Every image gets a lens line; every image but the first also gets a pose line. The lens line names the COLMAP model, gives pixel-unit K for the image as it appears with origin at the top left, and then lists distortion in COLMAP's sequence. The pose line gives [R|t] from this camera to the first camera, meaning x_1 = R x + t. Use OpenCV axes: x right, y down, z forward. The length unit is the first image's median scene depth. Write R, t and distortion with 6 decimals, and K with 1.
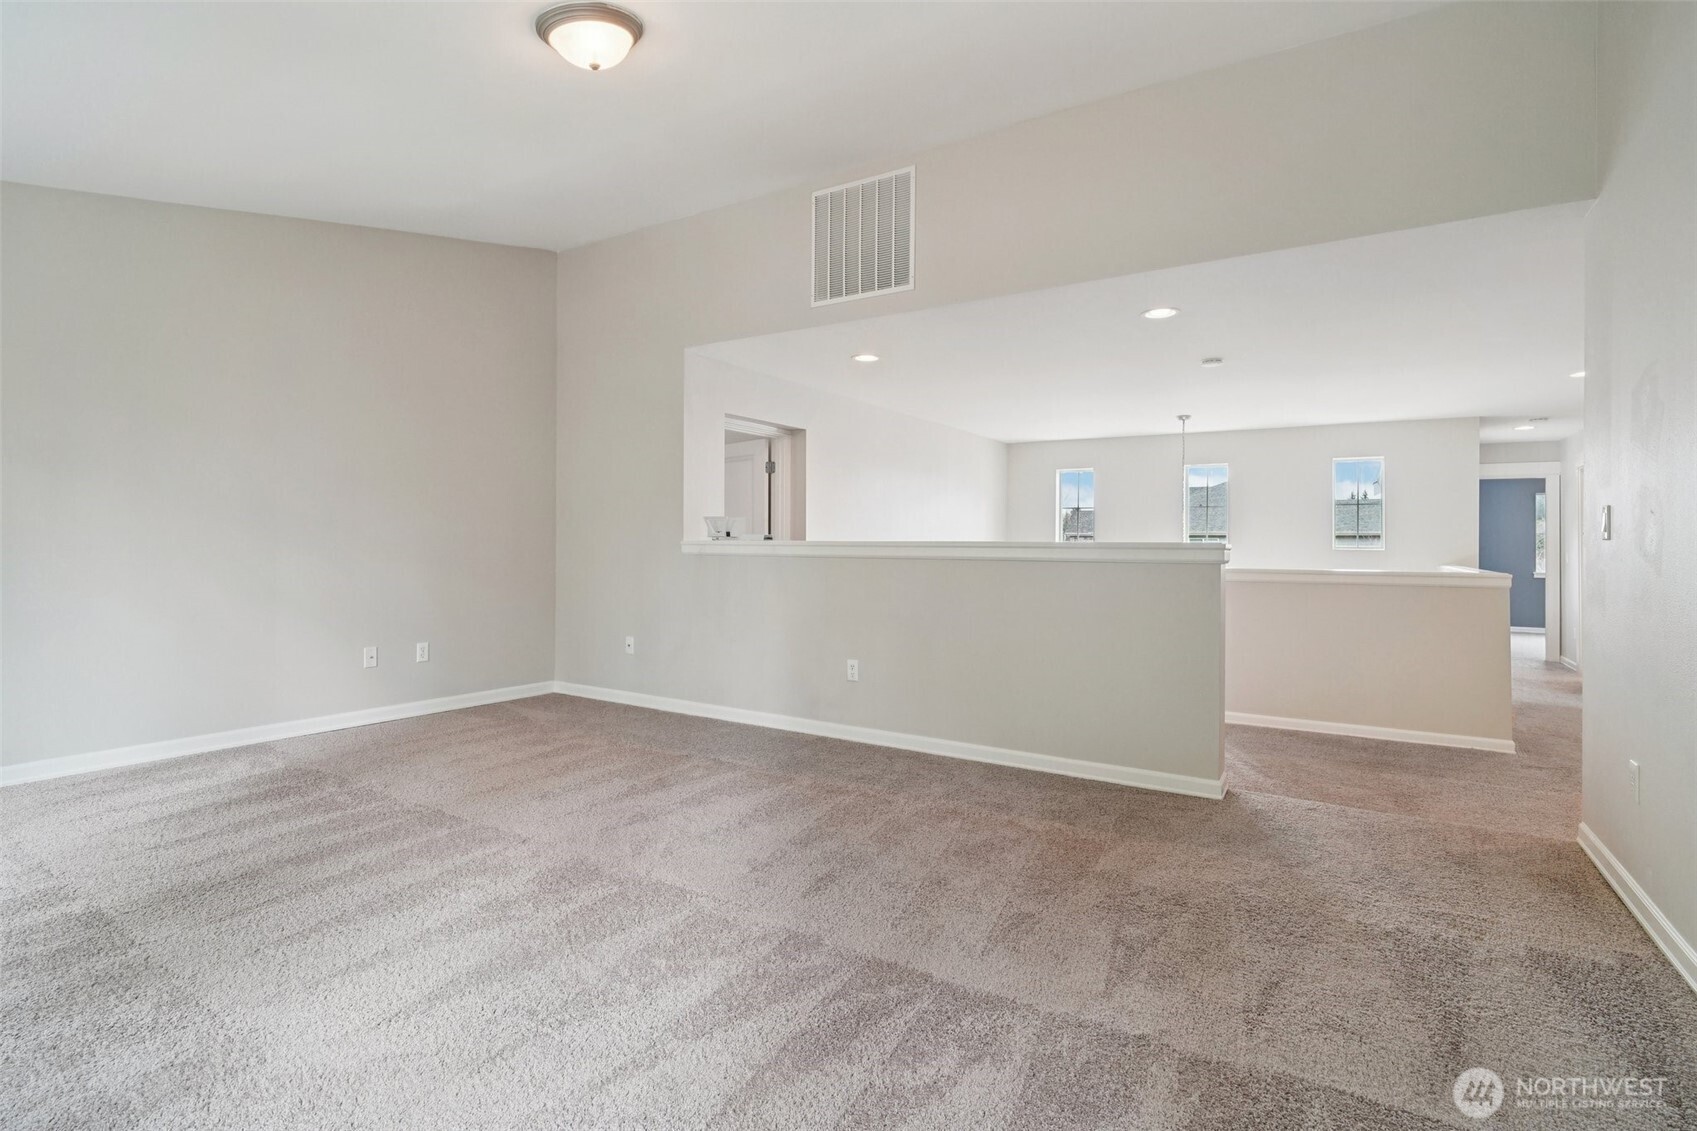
lens RADIAL K [[790.2, 0, 847.4], [0, 790.2, 555.5], [0, 0, 1]] dist [-0.017237, 0.004335]
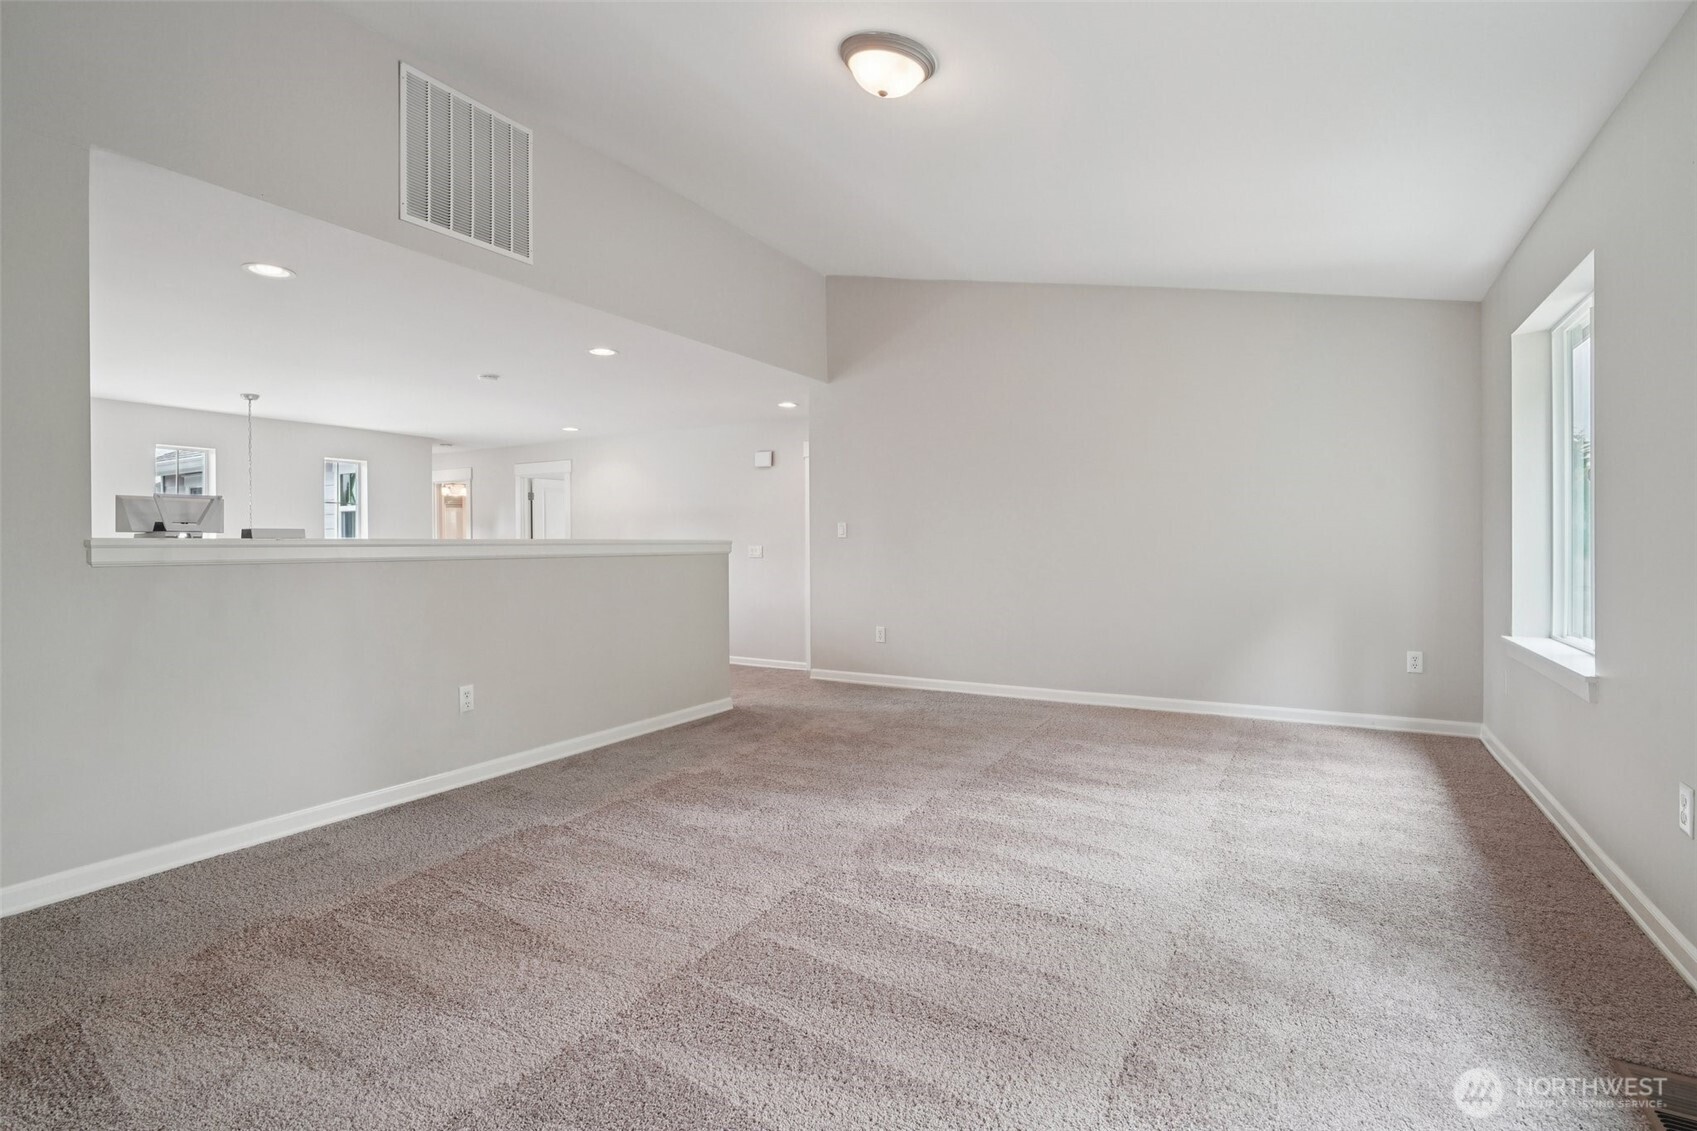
lens RADIAL K [[790.2, 0, 845.1], [0, 790.2, 552.0], [0, 0, 1]] dist [-0.017237, 0.004335]
pose [[-0.010851, -0.020064, 0.999740, -0.803268], [0.018801, 0.999618, 0.020265, -0.013842], [-0.999764, 0.019016, -0.010469, 0.618678]]
